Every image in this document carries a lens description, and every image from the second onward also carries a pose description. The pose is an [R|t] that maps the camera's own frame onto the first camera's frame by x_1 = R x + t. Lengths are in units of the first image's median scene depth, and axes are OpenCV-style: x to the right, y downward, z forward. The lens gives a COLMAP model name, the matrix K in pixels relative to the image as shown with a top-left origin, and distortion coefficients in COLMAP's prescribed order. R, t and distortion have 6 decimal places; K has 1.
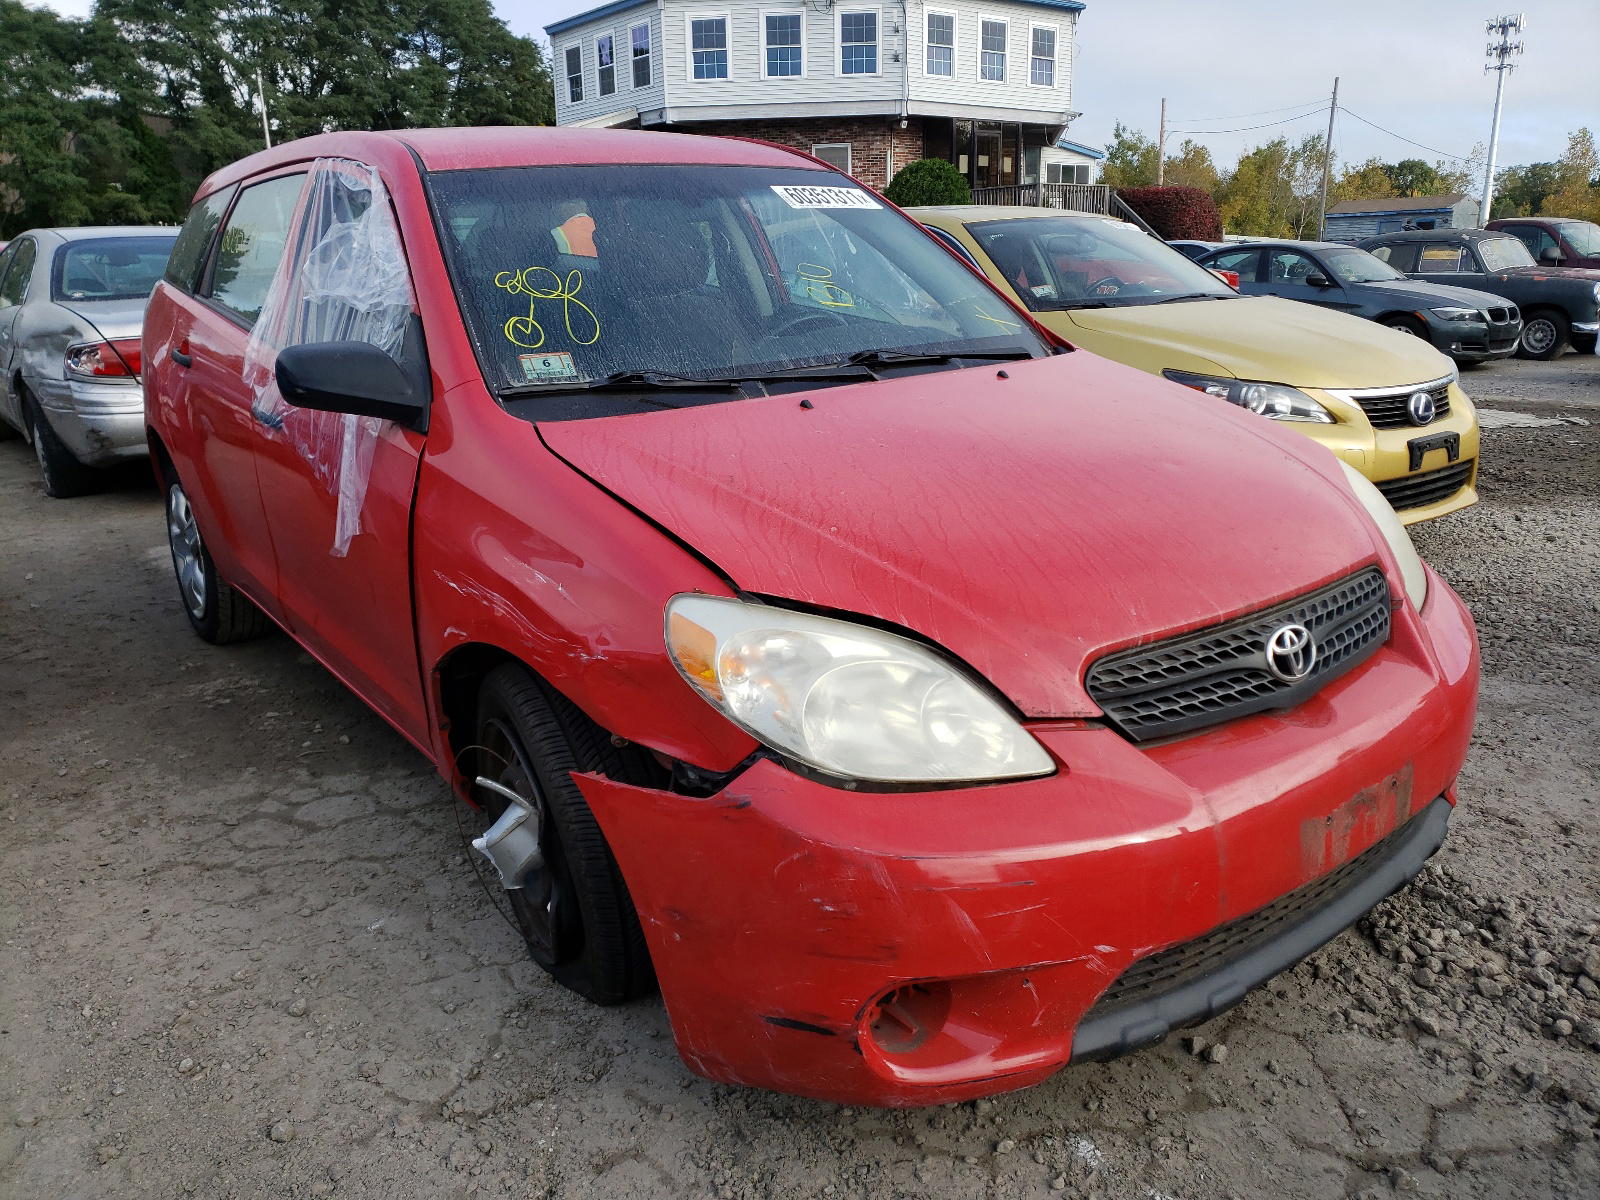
lens RADIAL K [[1289.9, 0, 800.0], [0, 1289.9, 600.0], [0, 0, 1]] dist [-0.000900, 0.048017]
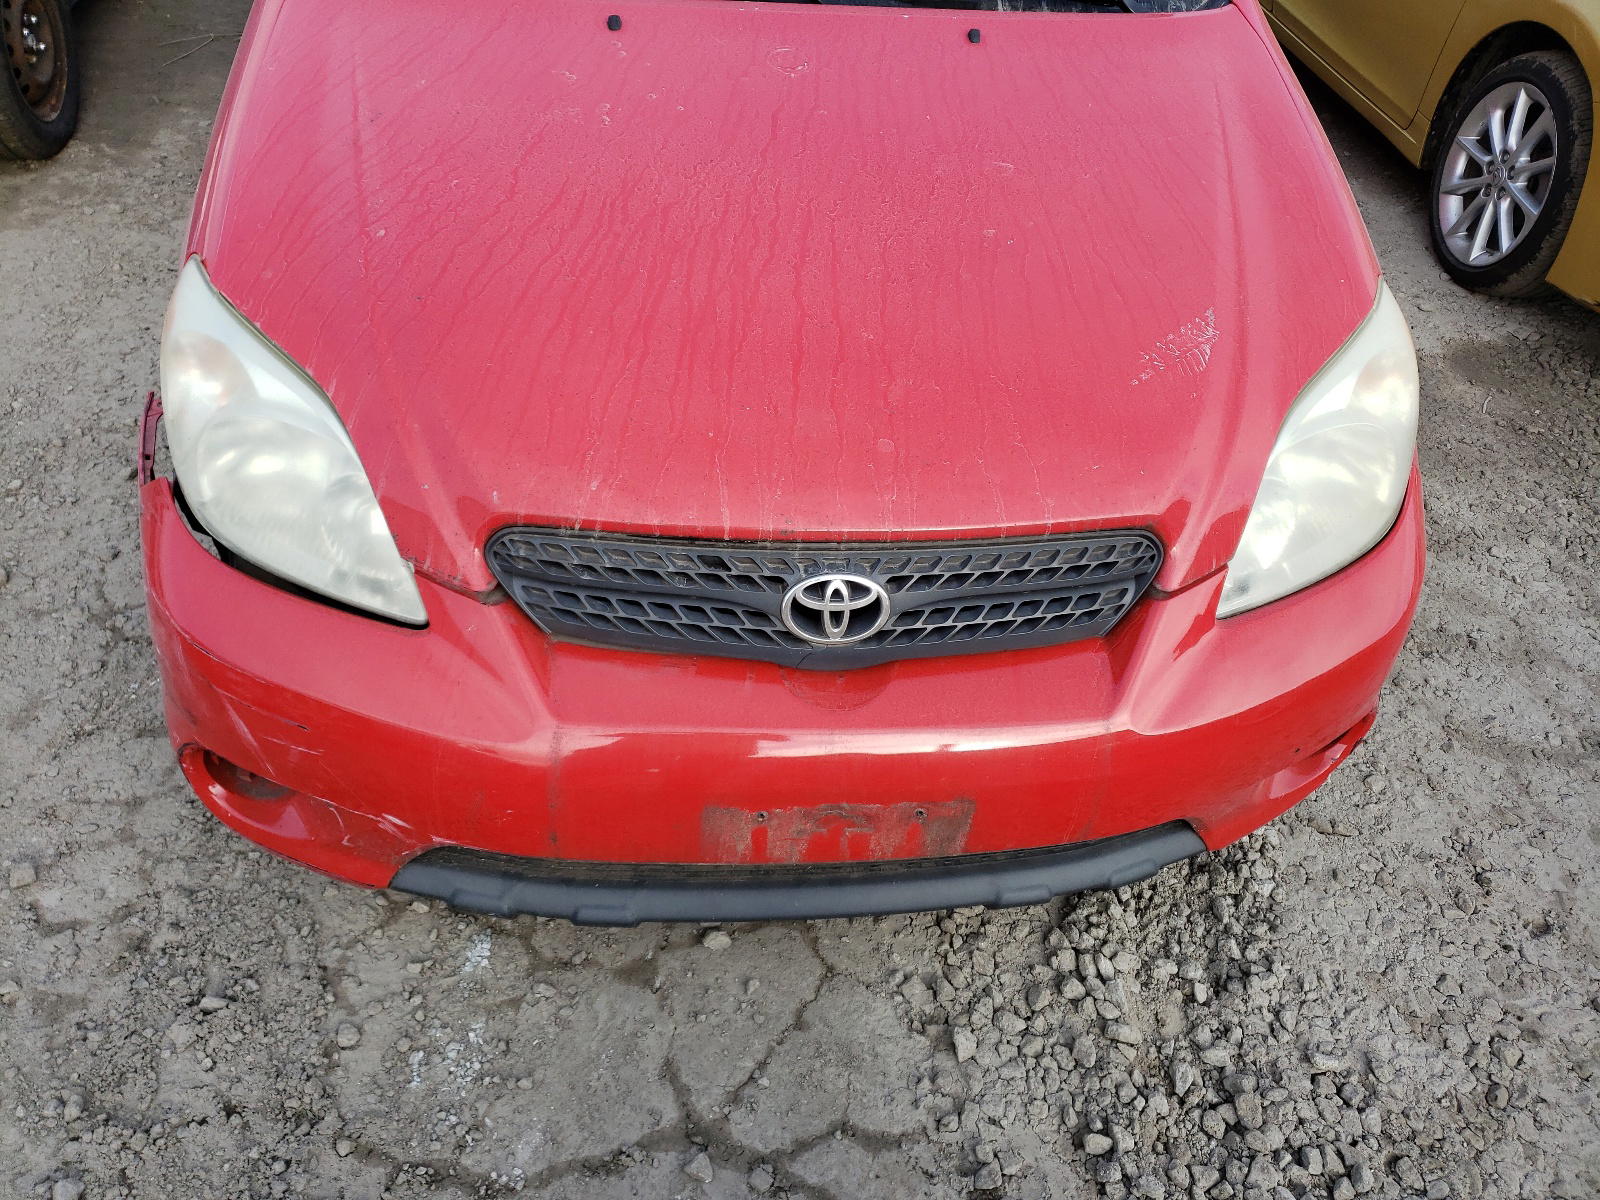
lens RADIAL K [[1289.9, 0, 800.0], [0, 1289.9, 600.0], [0, 0, 1]] dist [-0.000900, 0.048017]
pose [[0.824891, 0.438925, -0.356230, 0.614491], [-0.245116, 0.845571, 0.474267, -0.300048], [0.509385, -0.303901, 0.805091, 0.401962]]
